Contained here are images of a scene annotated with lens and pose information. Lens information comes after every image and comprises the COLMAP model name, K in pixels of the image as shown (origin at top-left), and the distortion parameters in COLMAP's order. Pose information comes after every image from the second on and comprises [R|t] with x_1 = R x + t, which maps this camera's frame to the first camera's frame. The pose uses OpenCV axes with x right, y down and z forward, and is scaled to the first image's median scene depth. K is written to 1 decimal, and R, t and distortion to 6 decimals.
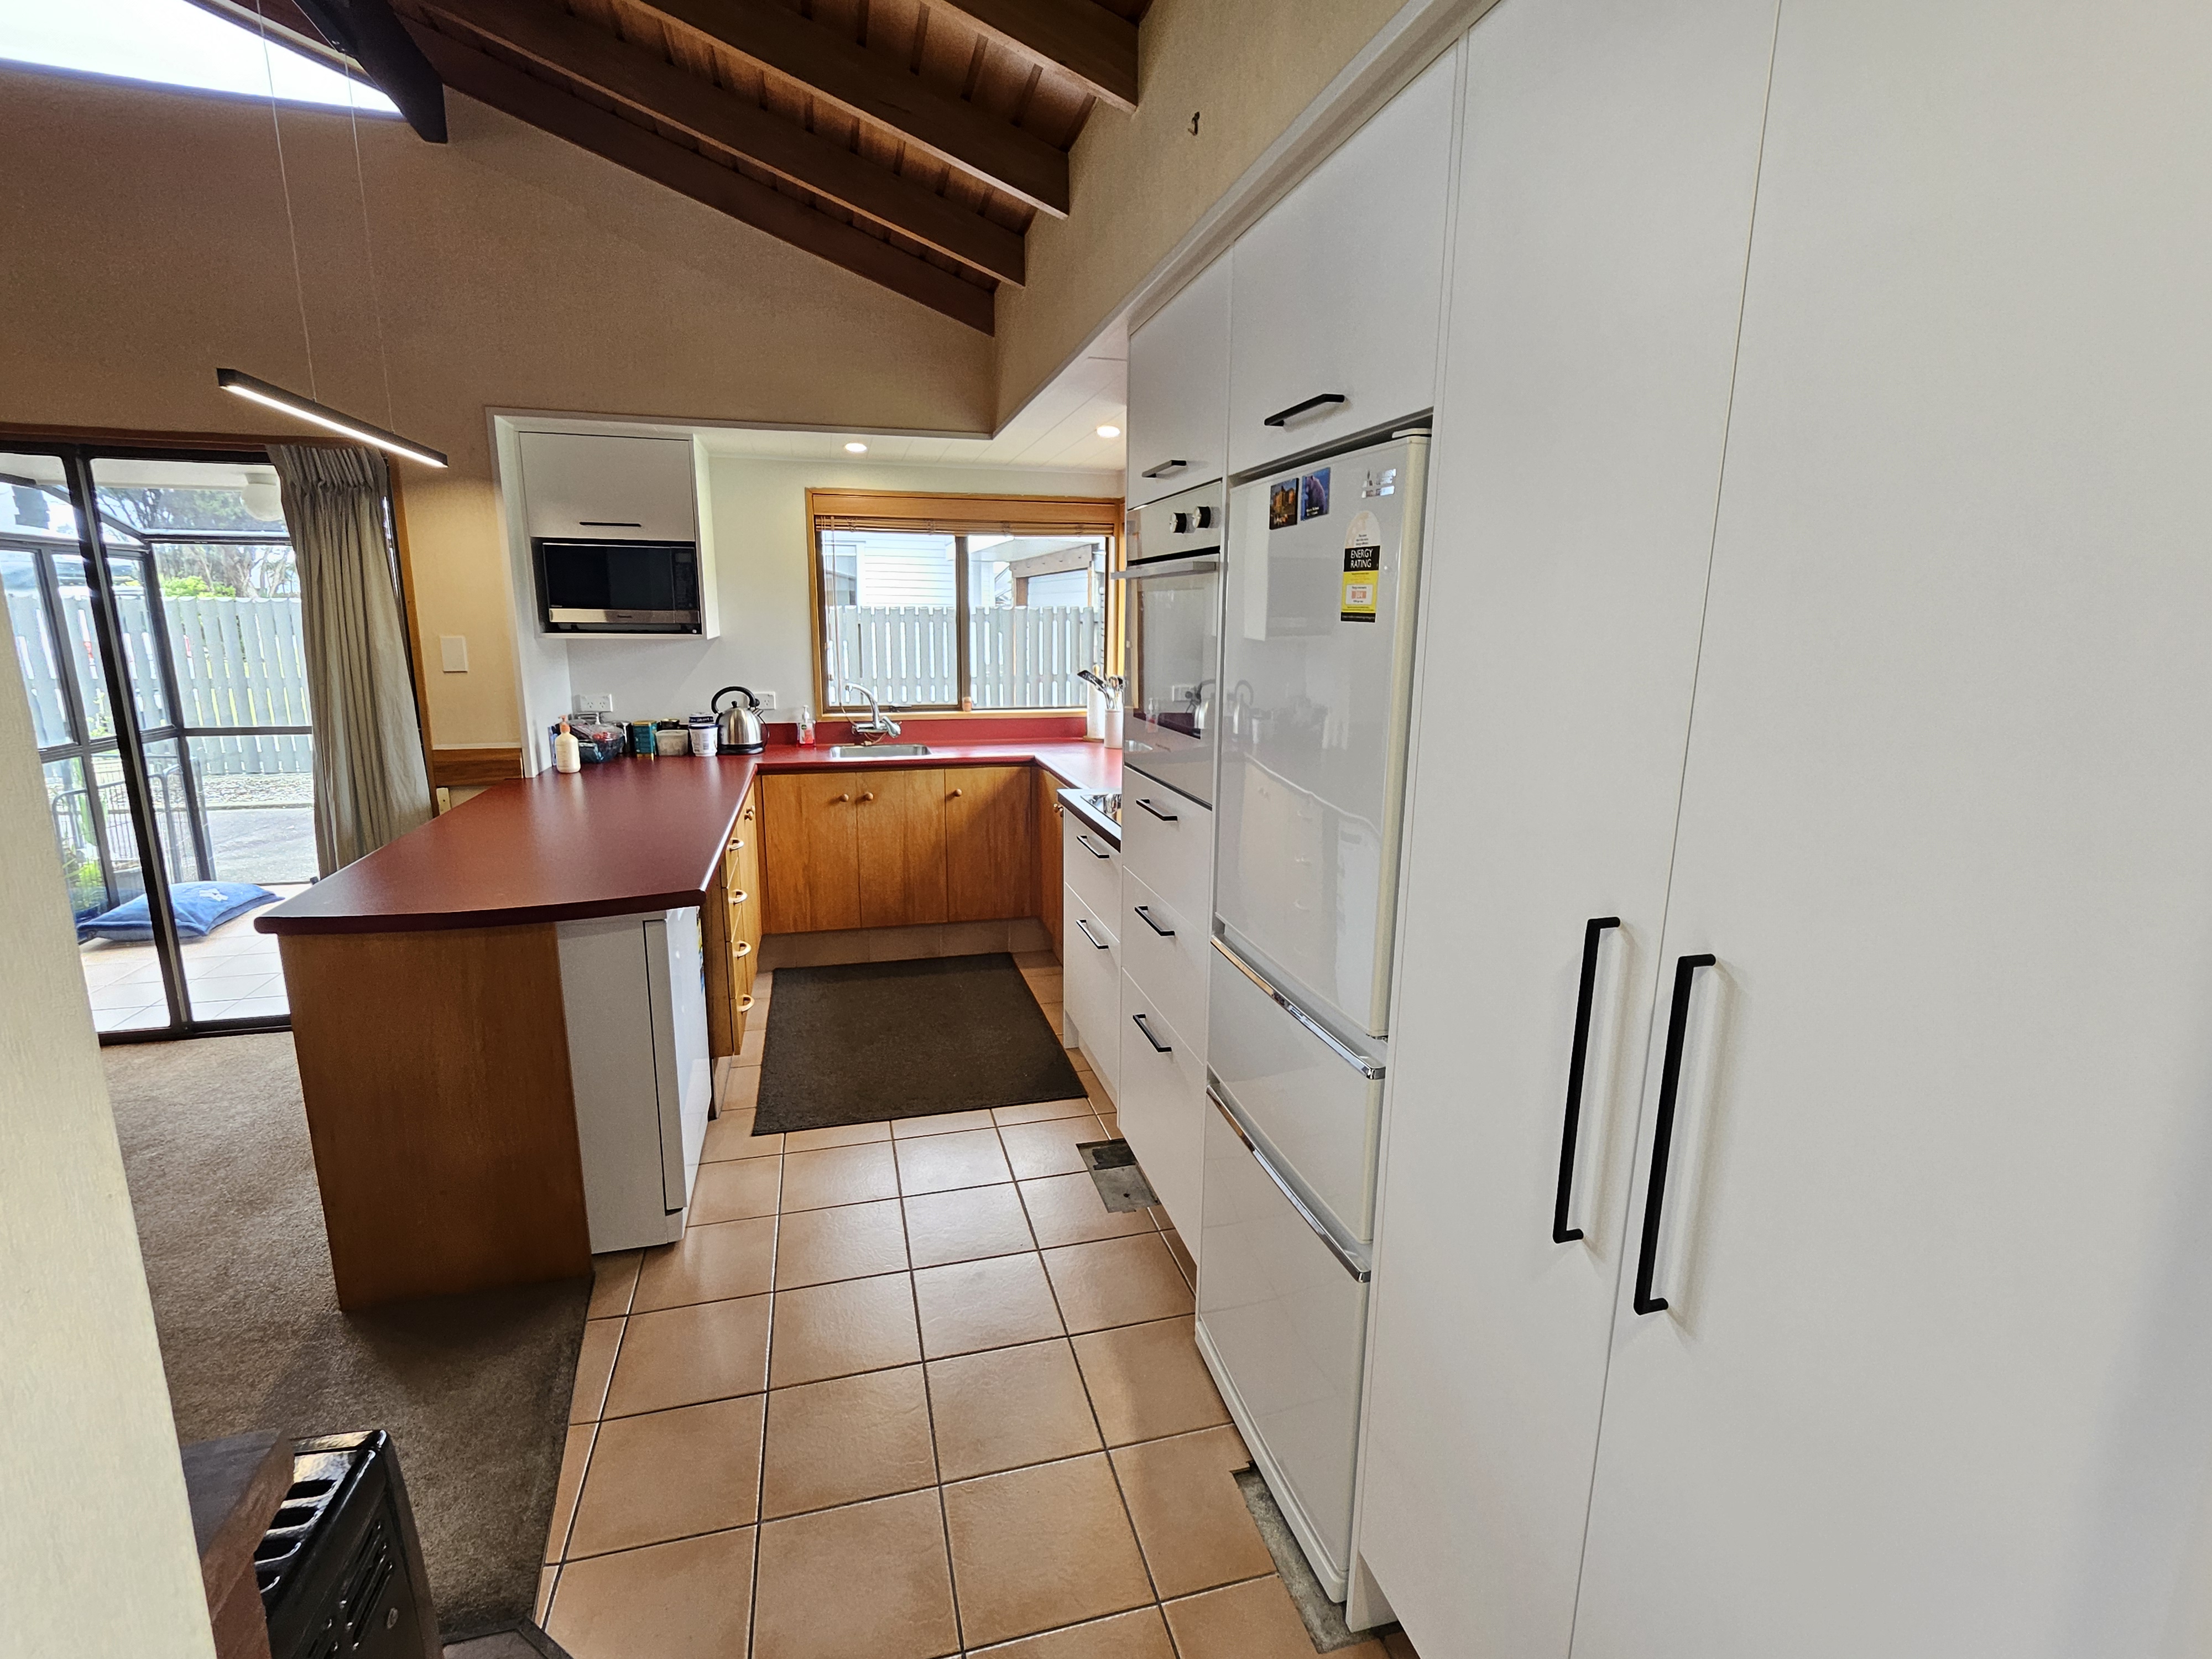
lens RADIAL K [[1008.2, 0, 1083.3], [0, 1008.2, 822.5], [0, 0, 1]] dist [-0.001503, 0.000040]
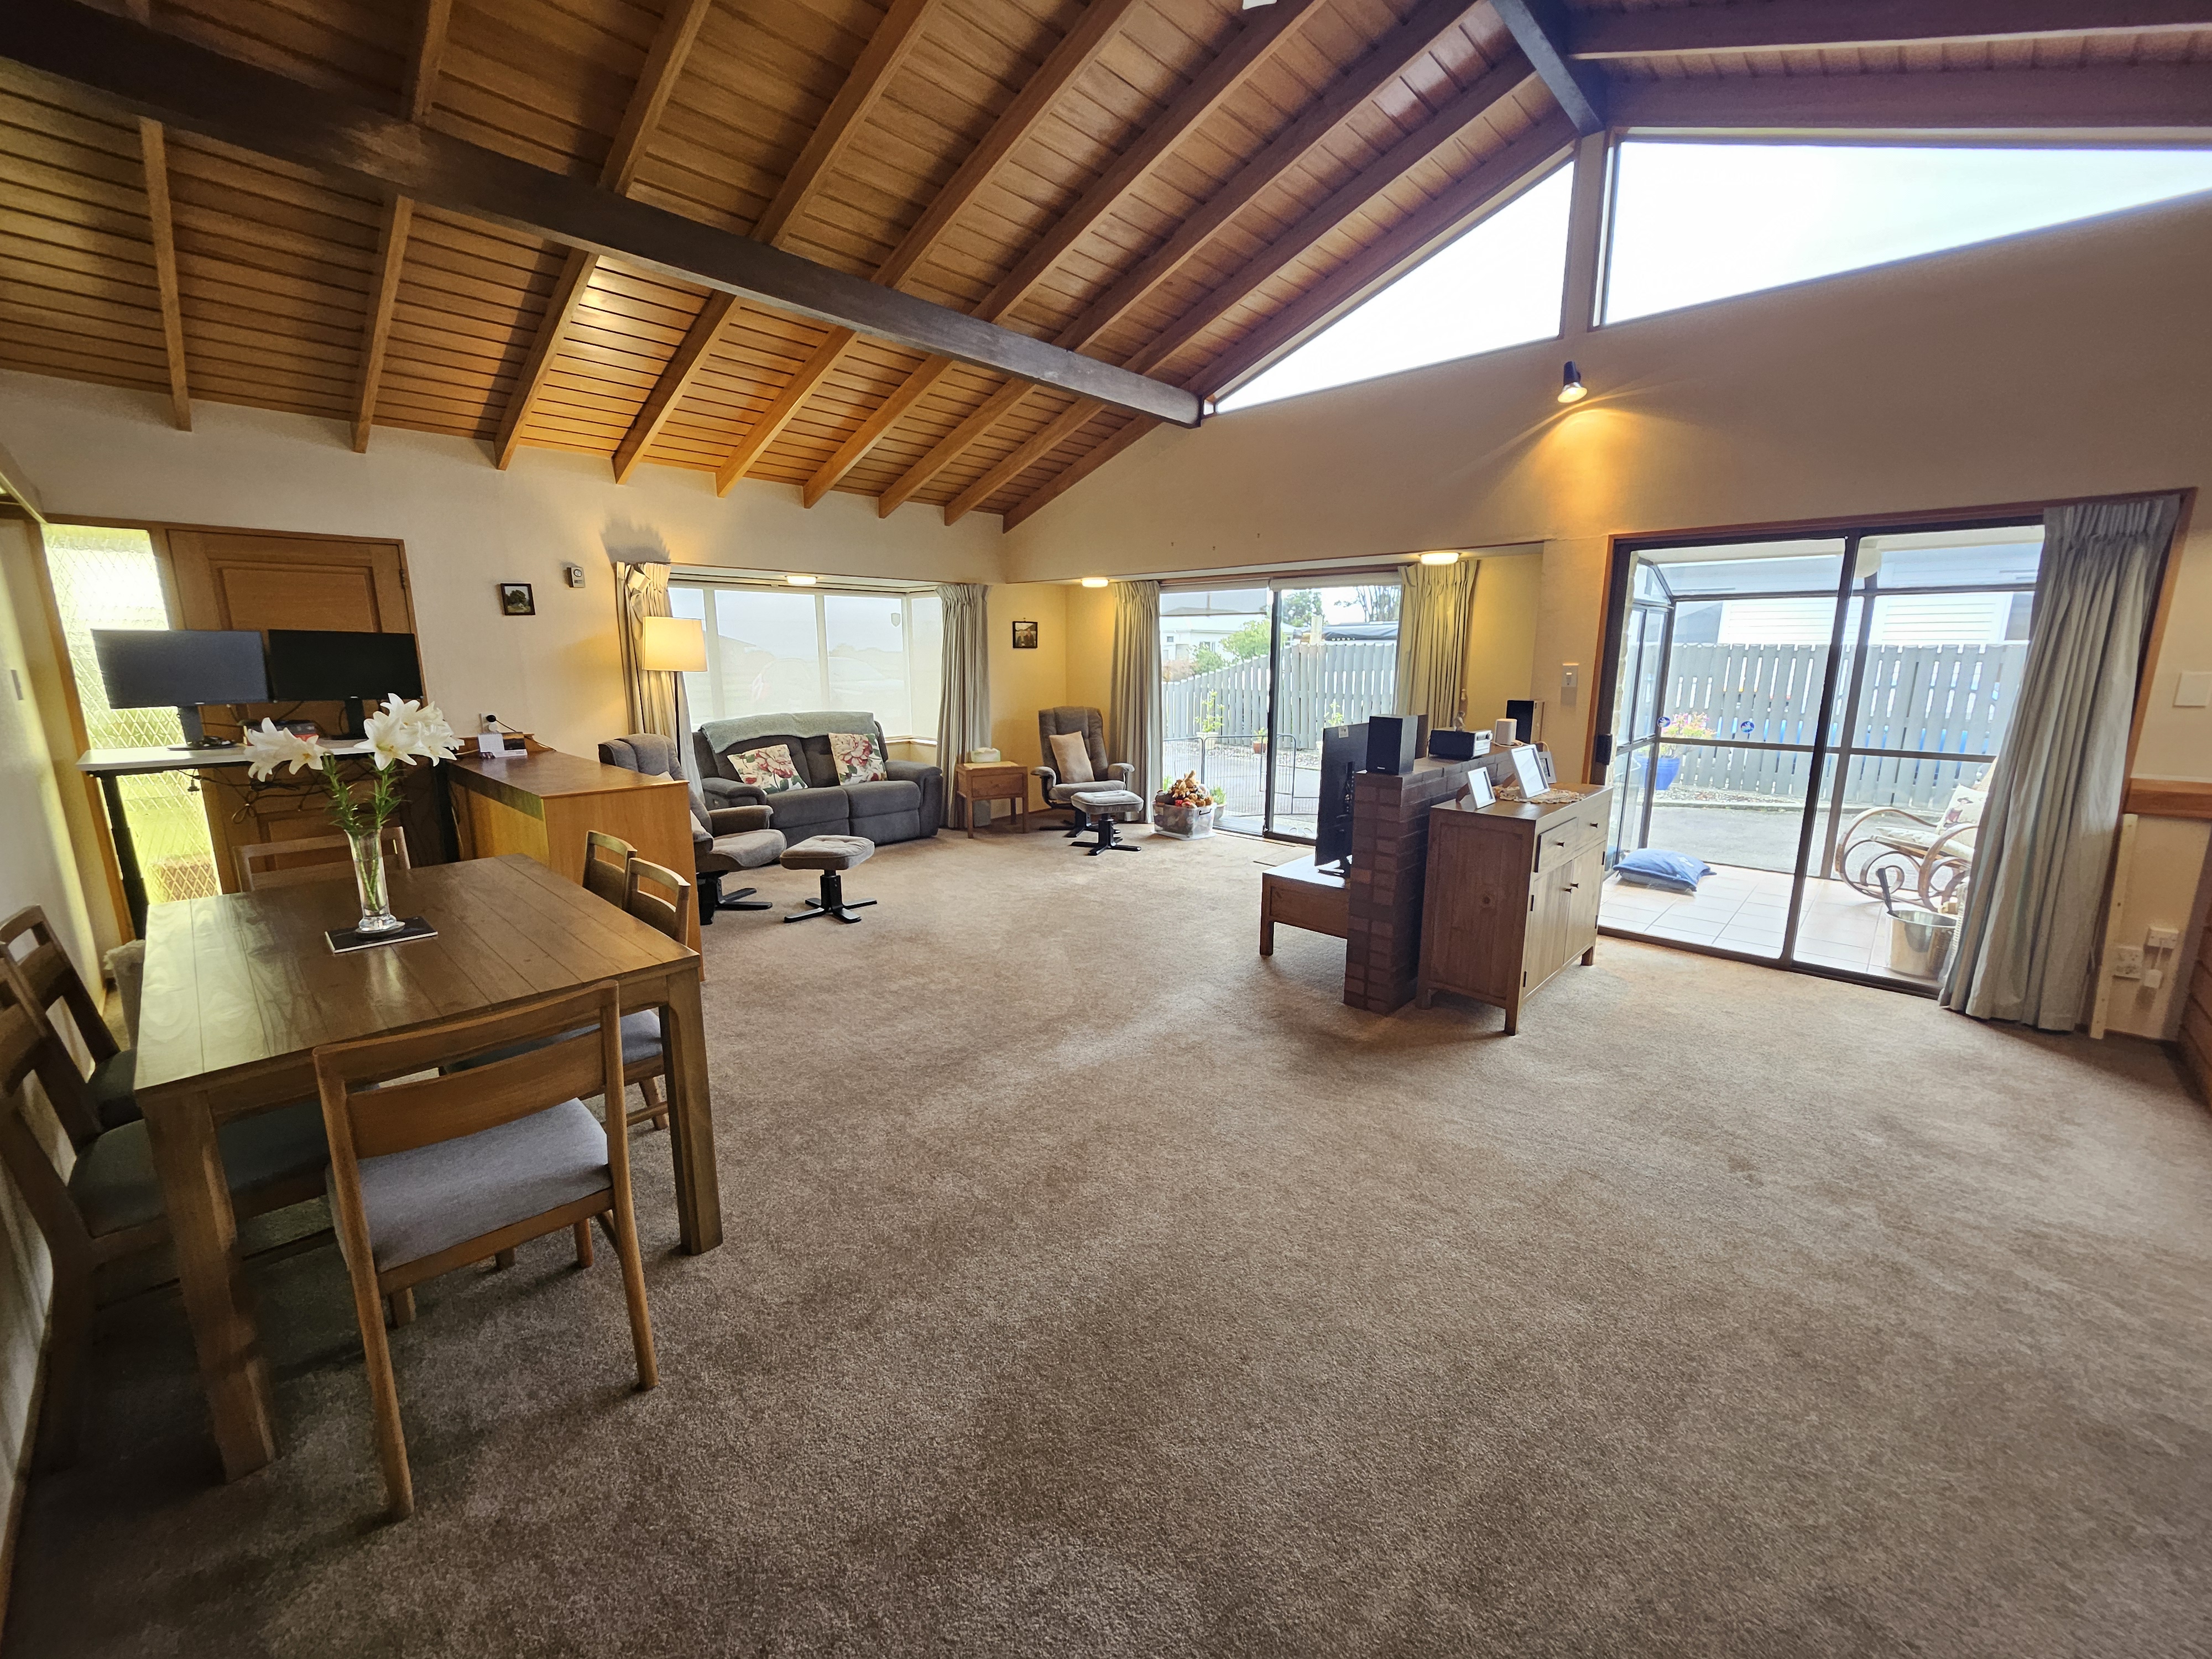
lens RADIAL K [[866.1, 0, 1106.0], [0, 866.1, 829.5], [0, 0, 1]] dist [-0.000699, -0.000019]
pose [[0.540880, 0.161080, -0.825531, -0.438915], [-0.163805, 0.982871, 0.084457, 0.077682], [0.824995, 0.089545, 0.558001, -0.383271]]
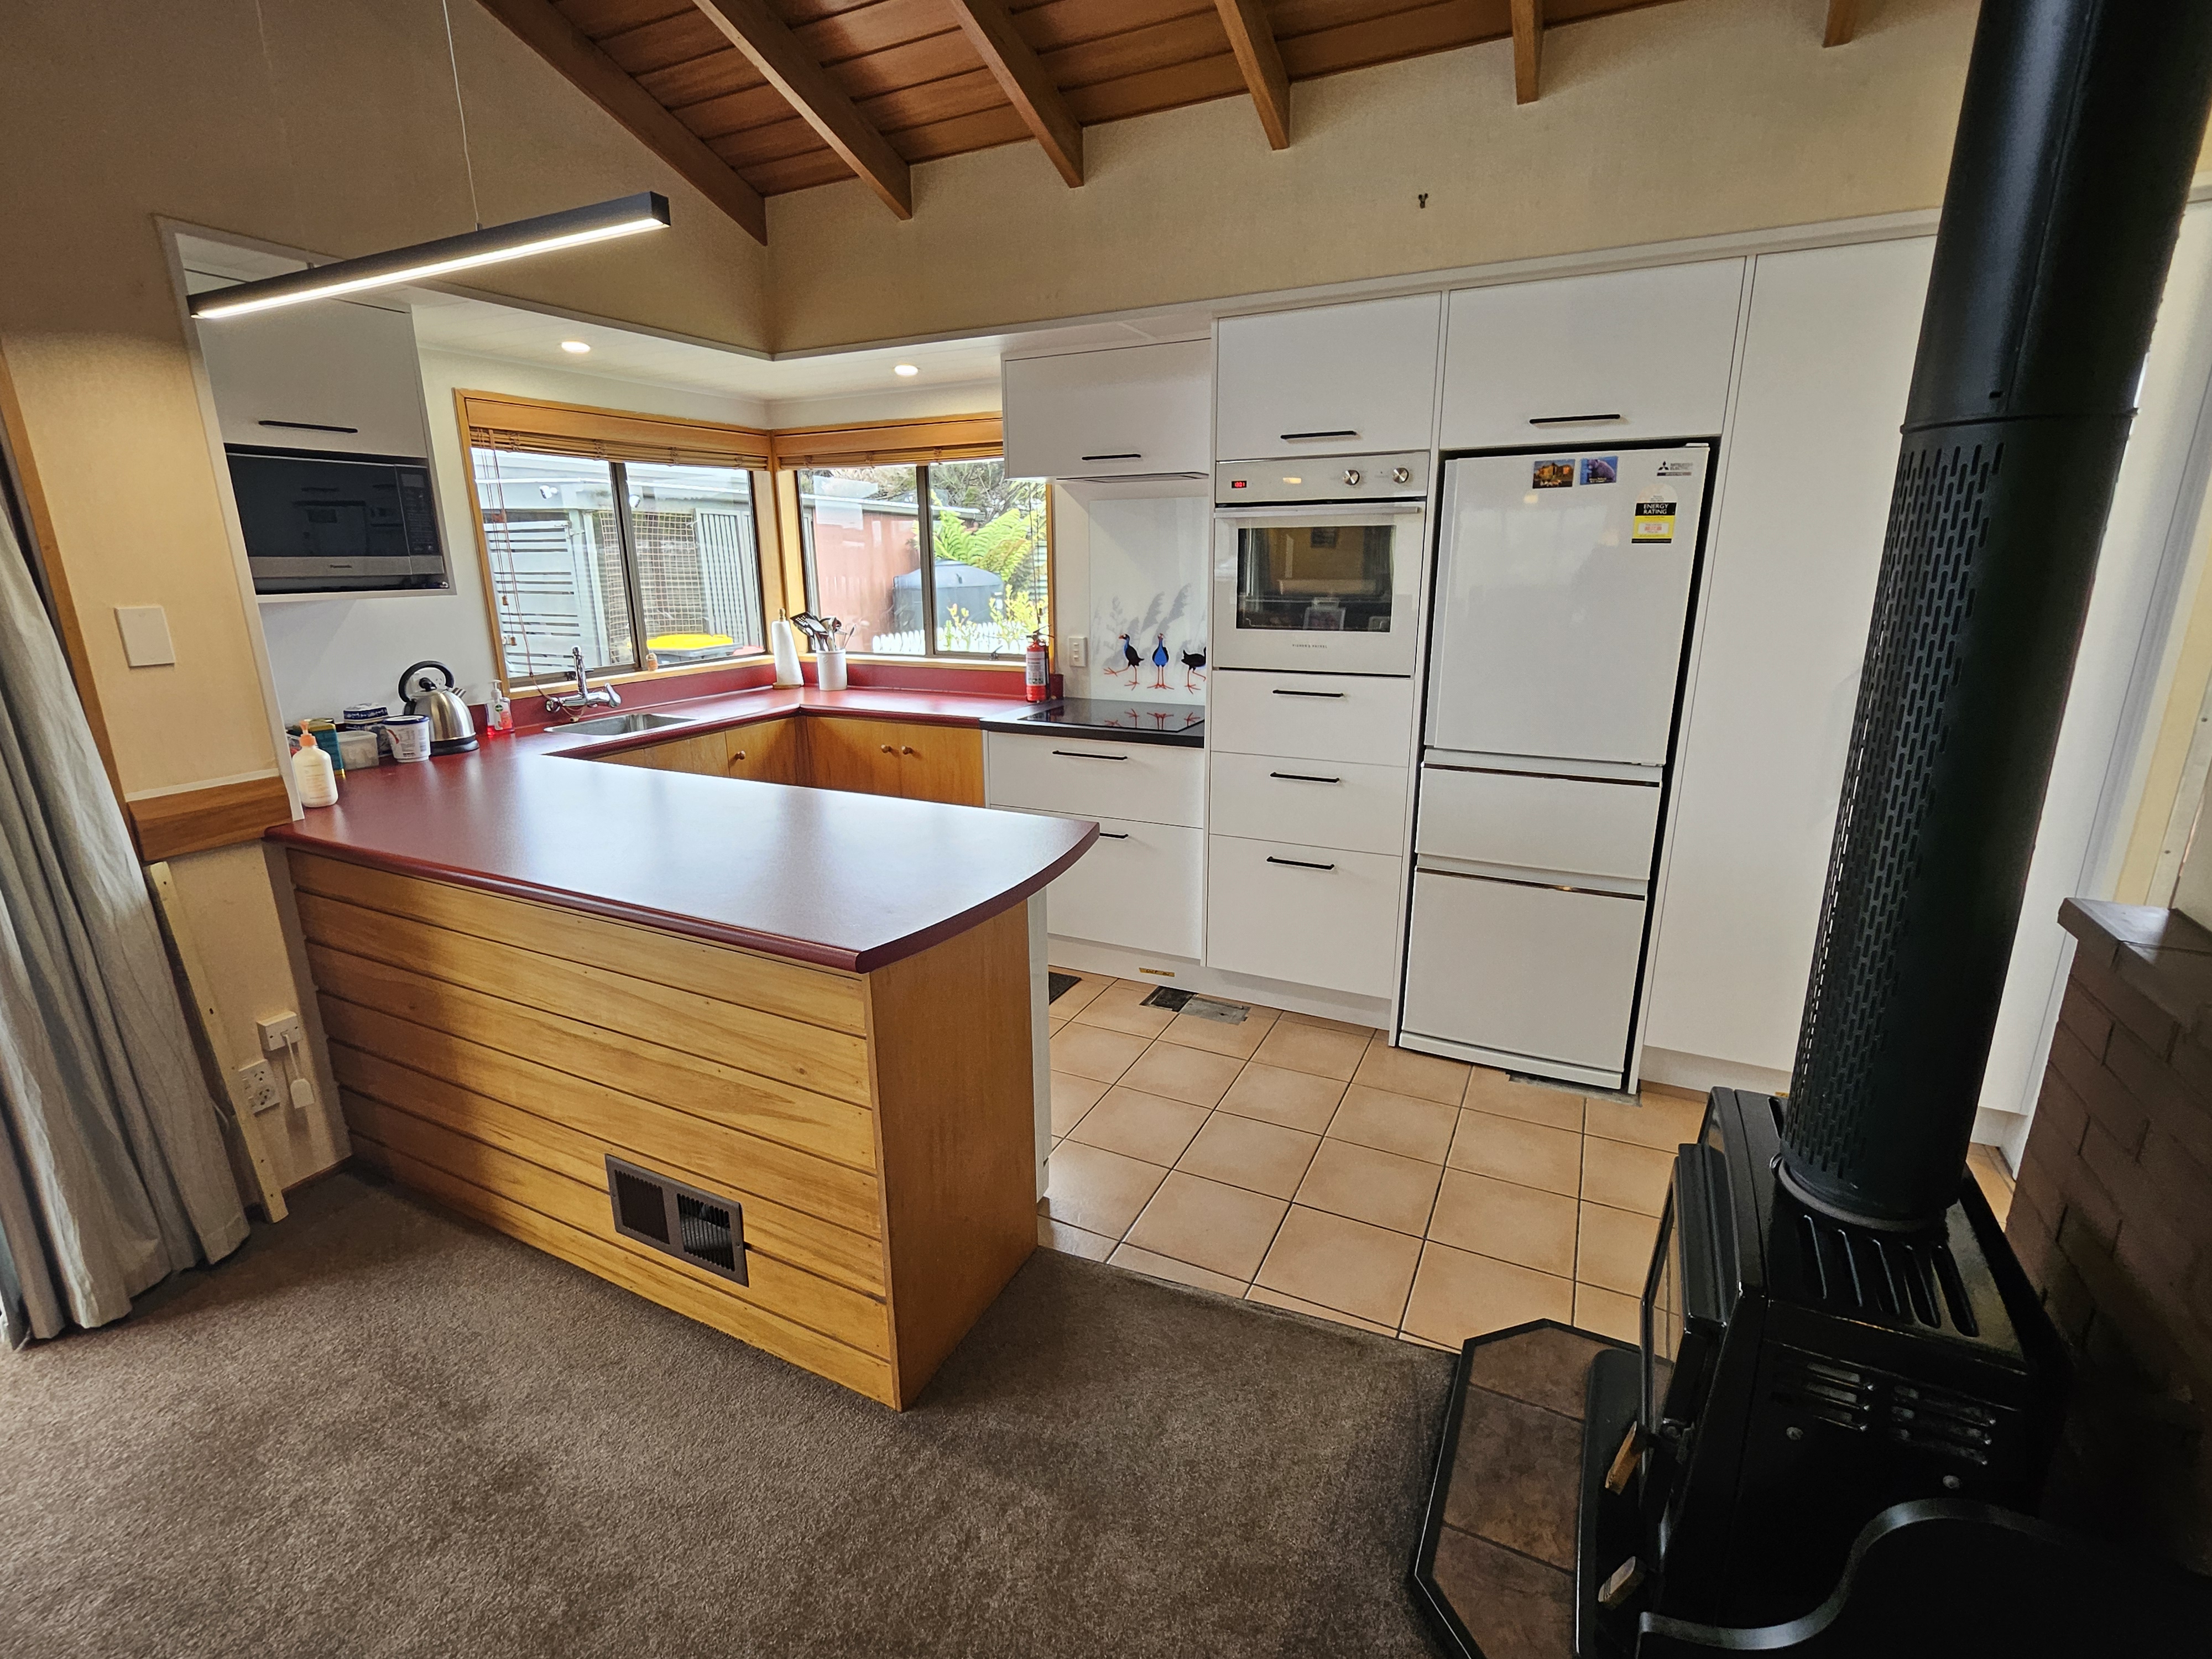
lens RADIAL K [[1008.2, 0, 1083.3], [0, 1008.2, 822.5], [0, 0, 1]] dist [-0.001503, 0.000040]
pose [[0.659847, -0.209681, 0.721551, -0.661063], [0.169227, 0.977075, 0.129179, -0.039630], [-0.732095, 0.036867, 0.680204, 0.182402]]
